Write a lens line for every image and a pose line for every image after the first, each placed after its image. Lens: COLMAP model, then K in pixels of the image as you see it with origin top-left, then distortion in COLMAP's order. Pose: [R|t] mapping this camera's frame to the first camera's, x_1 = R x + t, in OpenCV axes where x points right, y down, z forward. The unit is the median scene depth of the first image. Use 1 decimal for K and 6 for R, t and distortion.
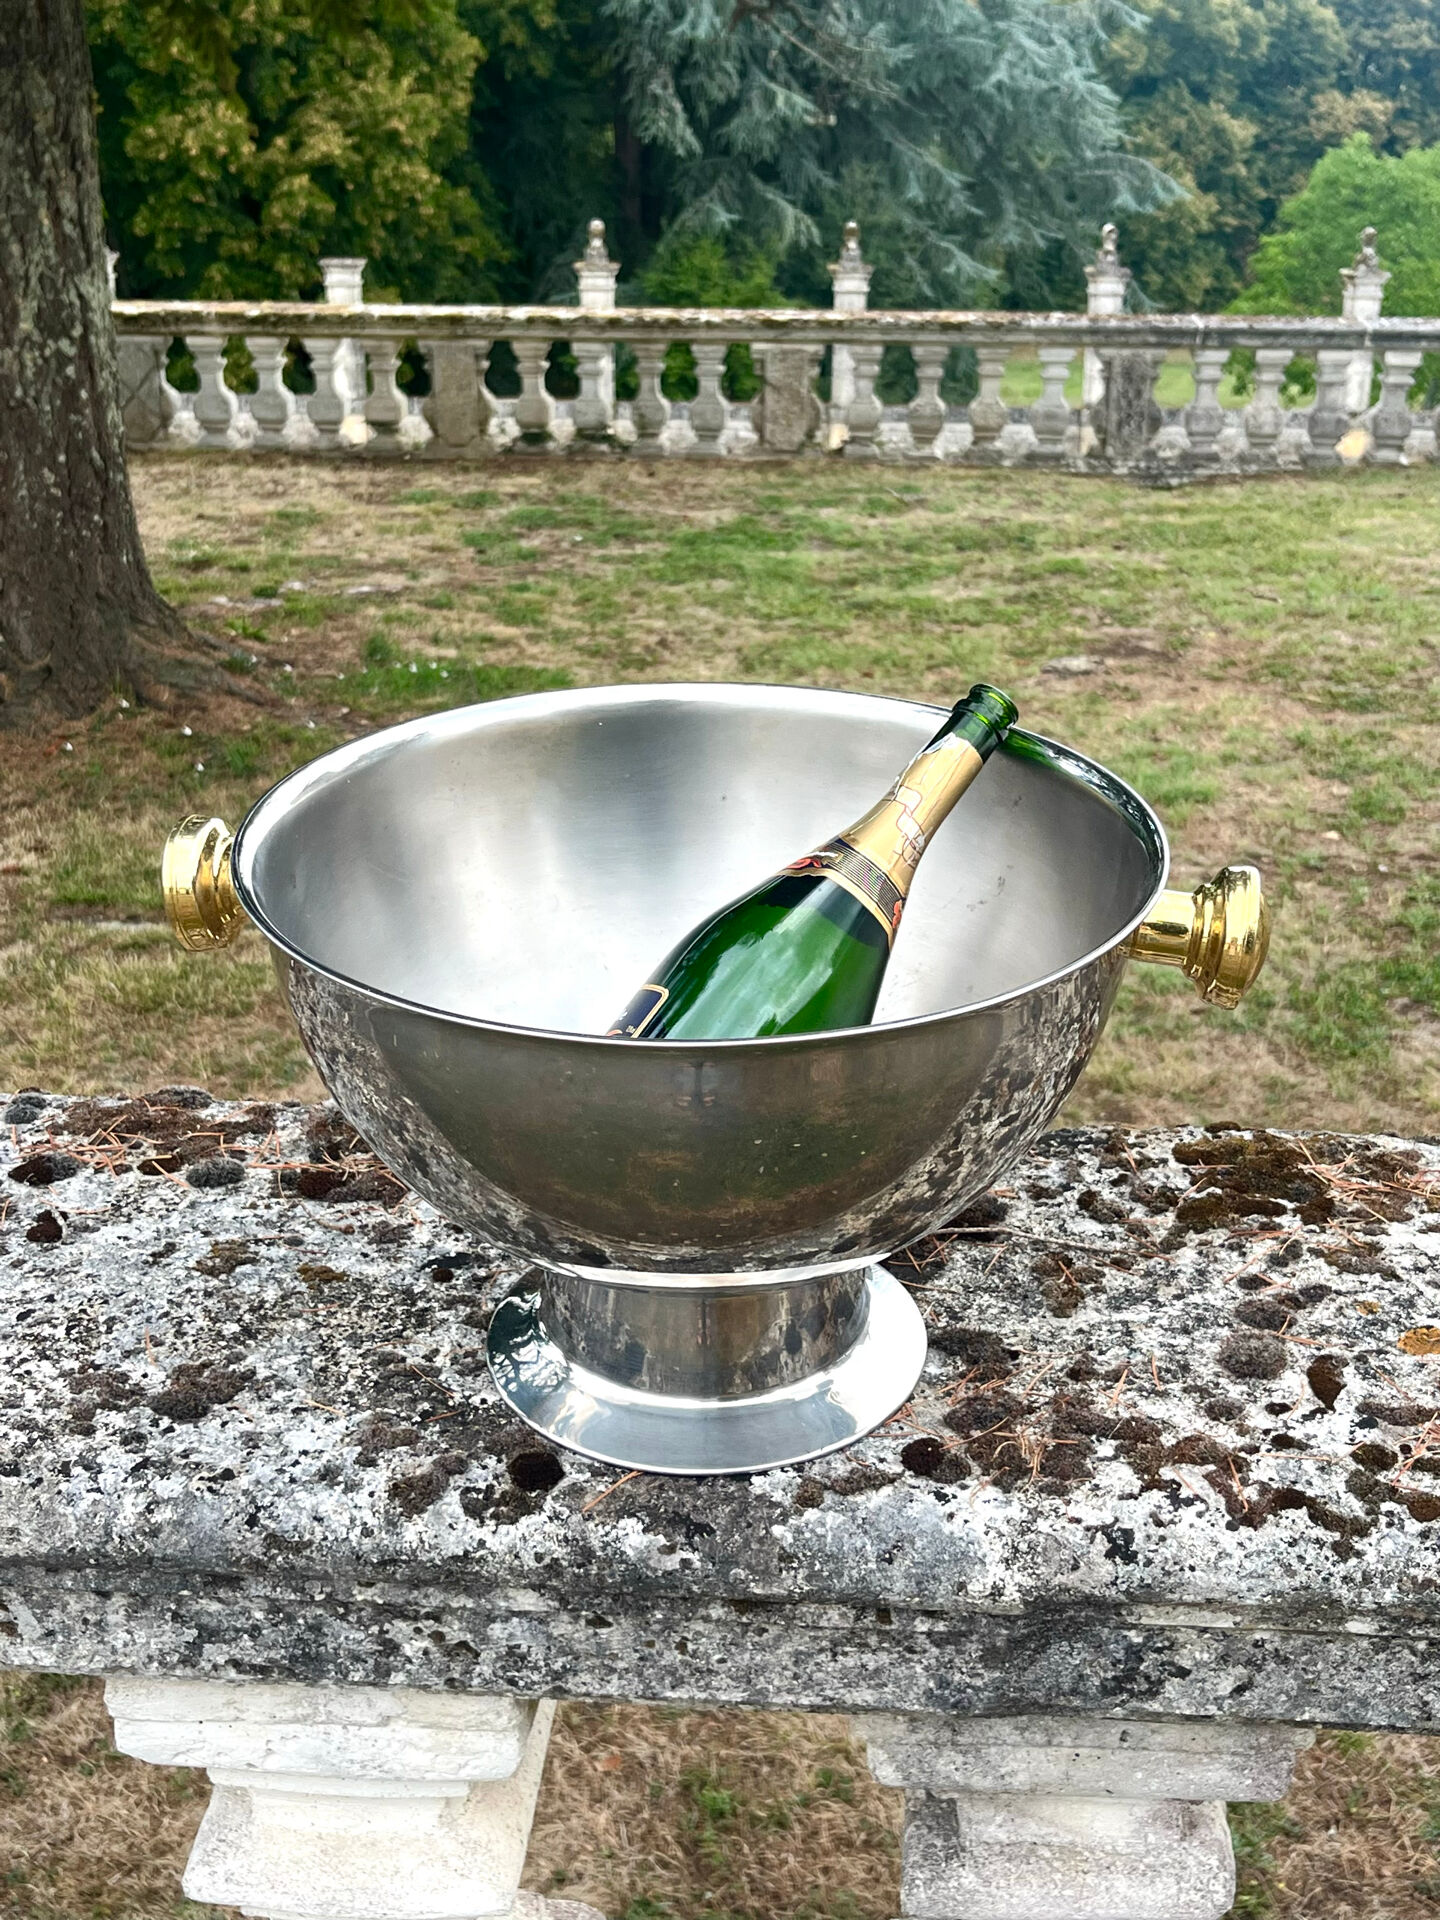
lens RADIAL K [[2330.3, 0, 700.0], [0, 2330.3, 964.3], [0, 0, 1]] dist [0.130097, -0.487202]
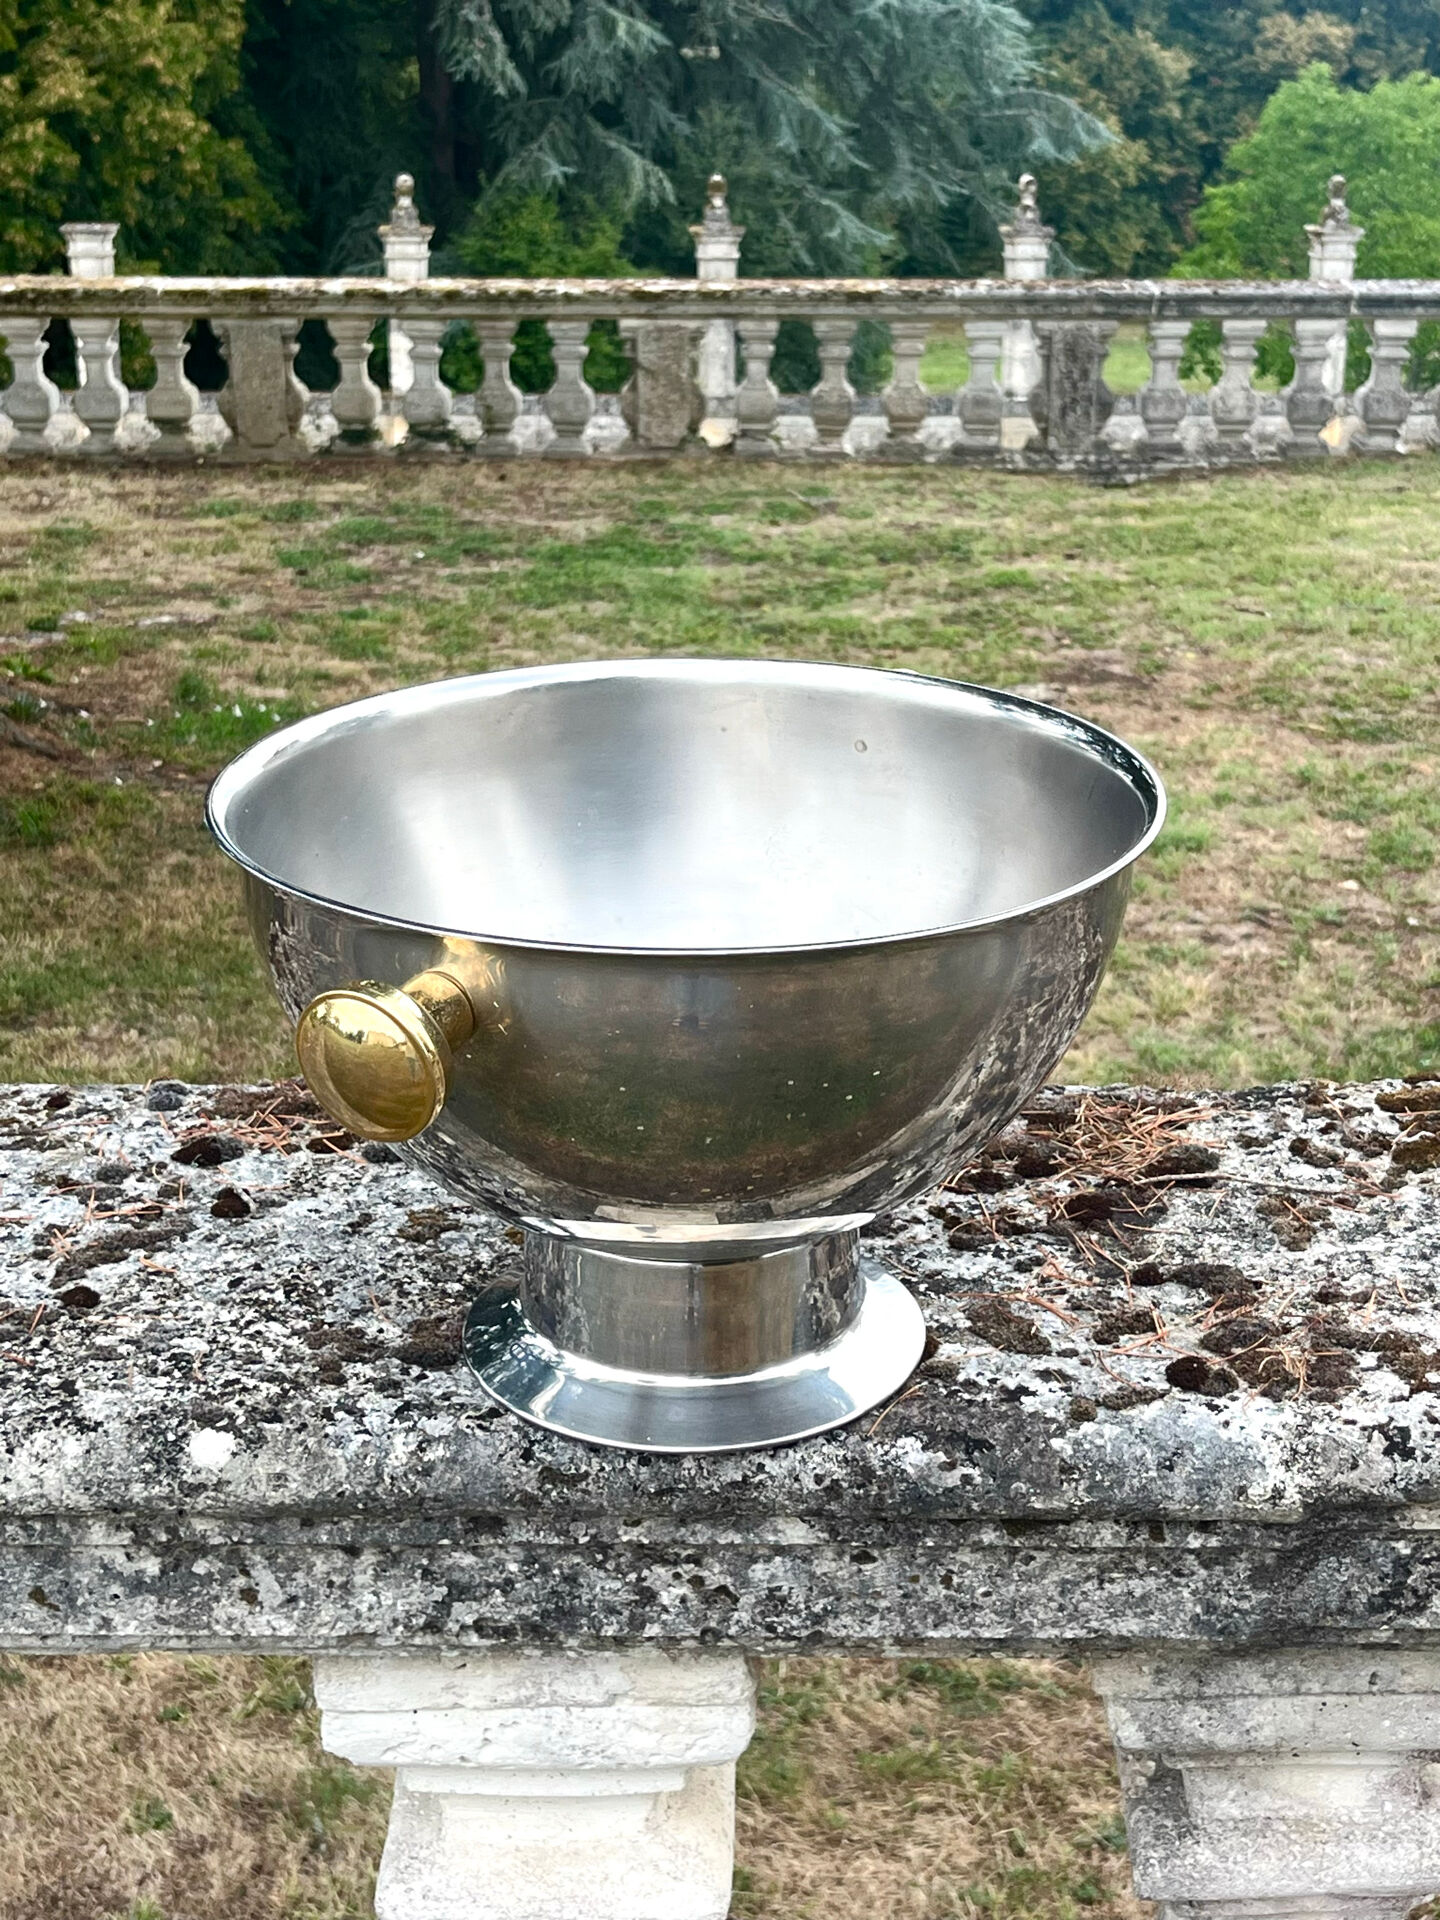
lens RADIAL K [[2895.9, 0, 720.0], [0, 2895.9, 960.0], [0, 0, 1]] dist [0.171507, -0.750383]
pose [[0.997732, -0.025069, 0.062463, -0.170935], [0.027773, 0.998697, -0.042807, 0.078433], [-0.061308, 0.044445, 0.997129, -0.227429]]
